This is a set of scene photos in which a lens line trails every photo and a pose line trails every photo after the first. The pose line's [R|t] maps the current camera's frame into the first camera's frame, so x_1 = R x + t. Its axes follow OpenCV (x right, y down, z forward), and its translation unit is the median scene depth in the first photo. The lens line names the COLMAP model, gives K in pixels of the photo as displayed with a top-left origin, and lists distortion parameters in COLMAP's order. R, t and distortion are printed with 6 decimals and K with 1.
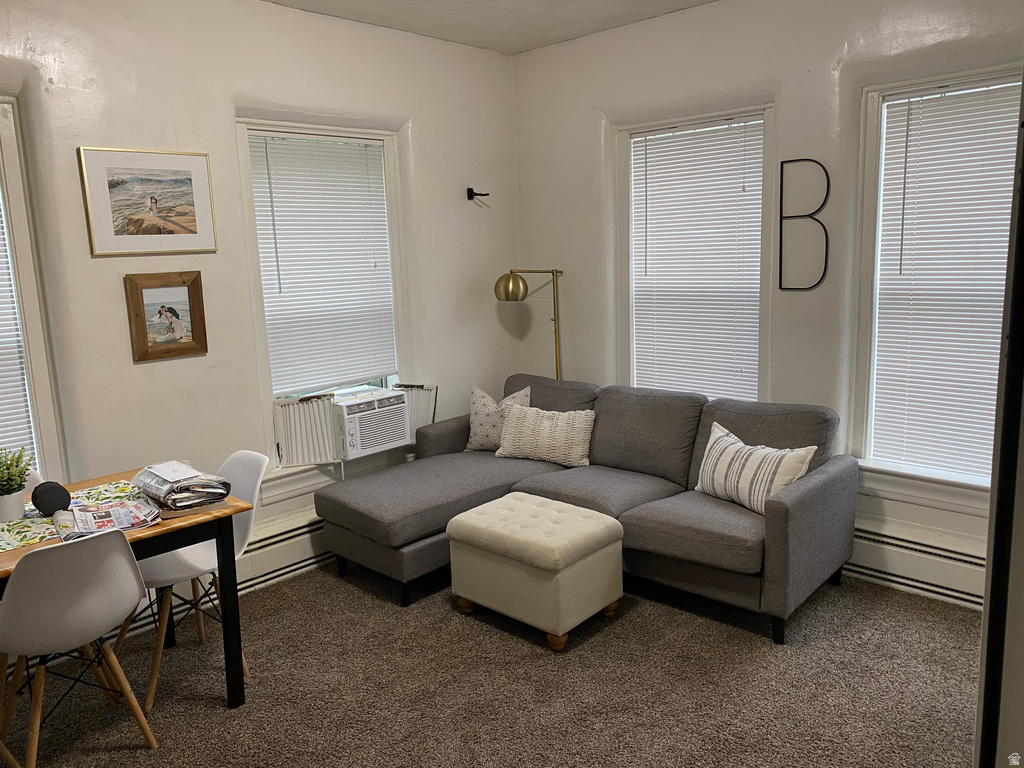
lens RADIAL K [[778.6, 0, 507.6], [0, 778.6, 379.3], [0, 0, 1]] dist [0.023212, -0.006802]
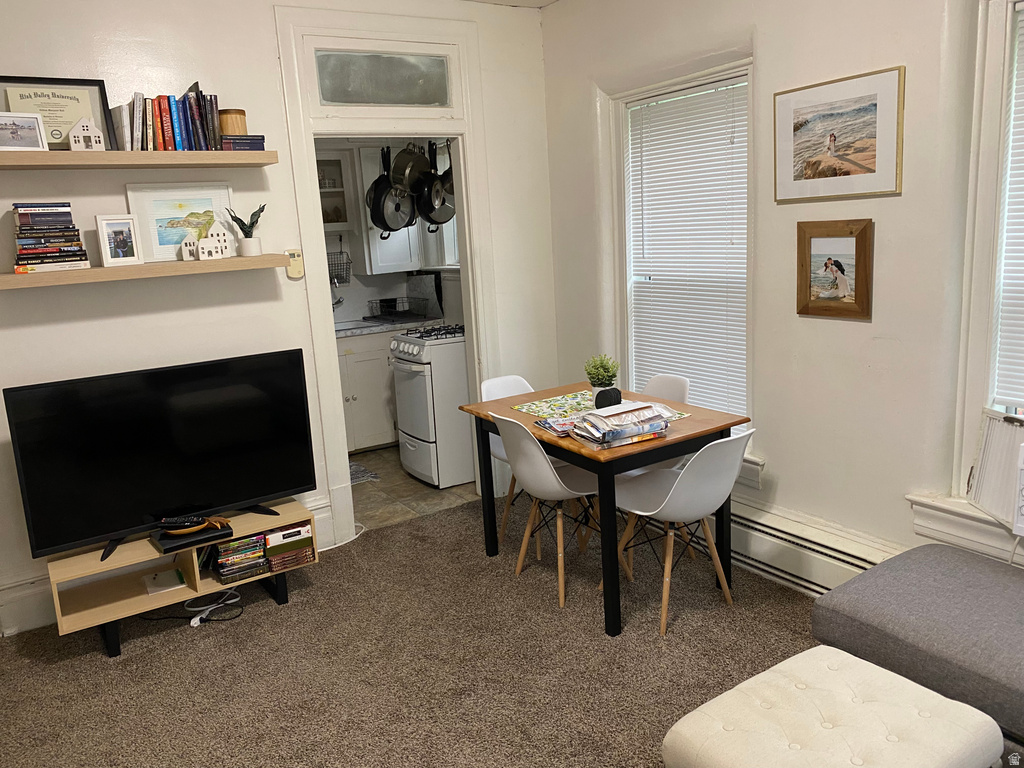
lens RADIAL K [[783.4, 0, 502.9], [0, 783.4, 372.6], [0, 0, 1]] dist [0.115604, -0.176357]
pose [[-0.231511, 0.226041, -0.946207, 0.535846], [-0.100309, 0.961901, 0.254333, -0.162485], [0.967647, 0.153794, -0.200017, 0.846190]]
